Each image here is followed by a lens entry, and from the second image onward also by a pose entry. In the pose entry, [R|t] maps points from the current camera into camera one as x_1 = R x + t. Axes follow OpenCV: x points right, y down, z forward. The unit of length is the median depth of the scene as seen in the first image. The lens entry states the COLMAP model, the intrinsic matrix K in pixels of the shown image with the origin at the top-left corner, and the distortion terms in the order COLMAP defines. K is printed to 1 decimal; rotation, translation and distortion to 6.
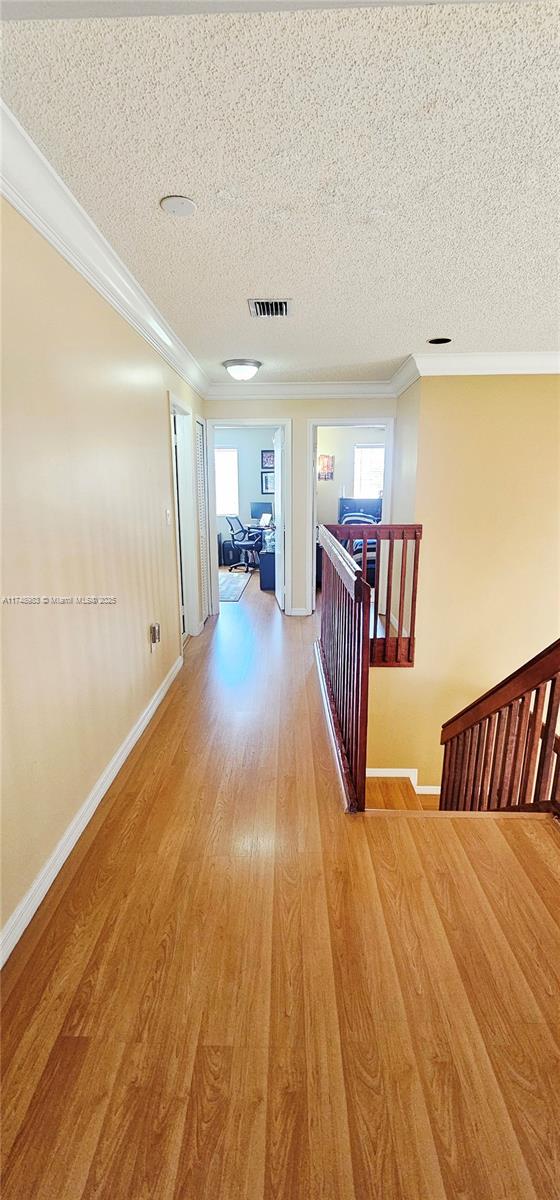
lens RADIAL K [[493.0, 0, 279.3], [0, 493.0, 602.3], [0, 0, 1]] dist [-0.000827, -0.000070]
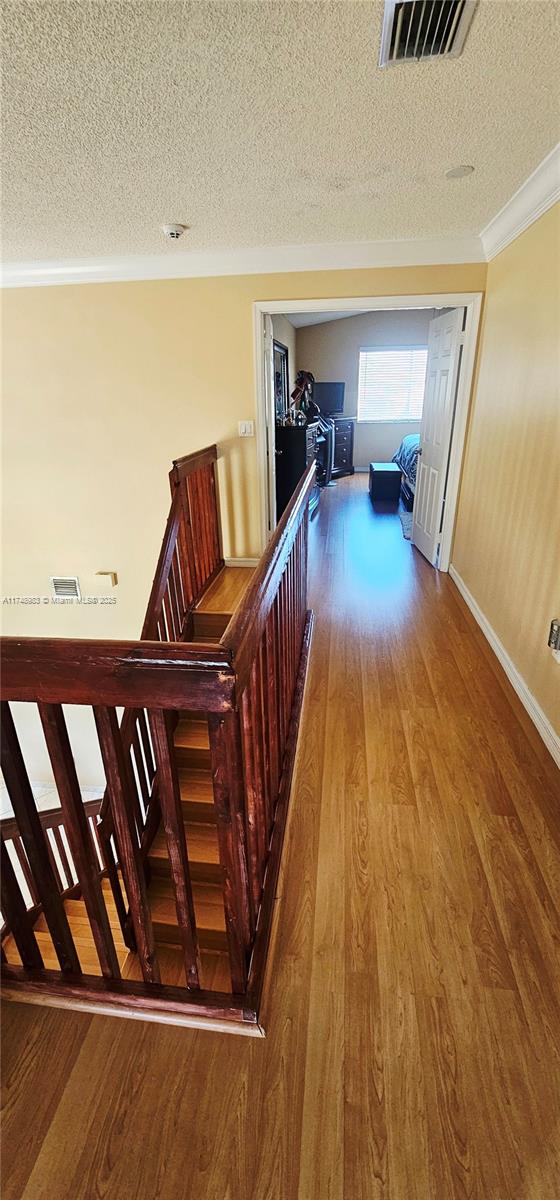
lens RADIAL K [[493.0, 0, 279.5], [0, 493.0, 600.6], [0, 0, 1]] dist [-0.000827, -0.000070]
pose [[-0.993101, -0.003914, 0.117197, 0.079409], [0.067225, 0.799896, 0.596362, -0.548199], [-0.096080, 0.600126, -0.794114, 1.917986]]
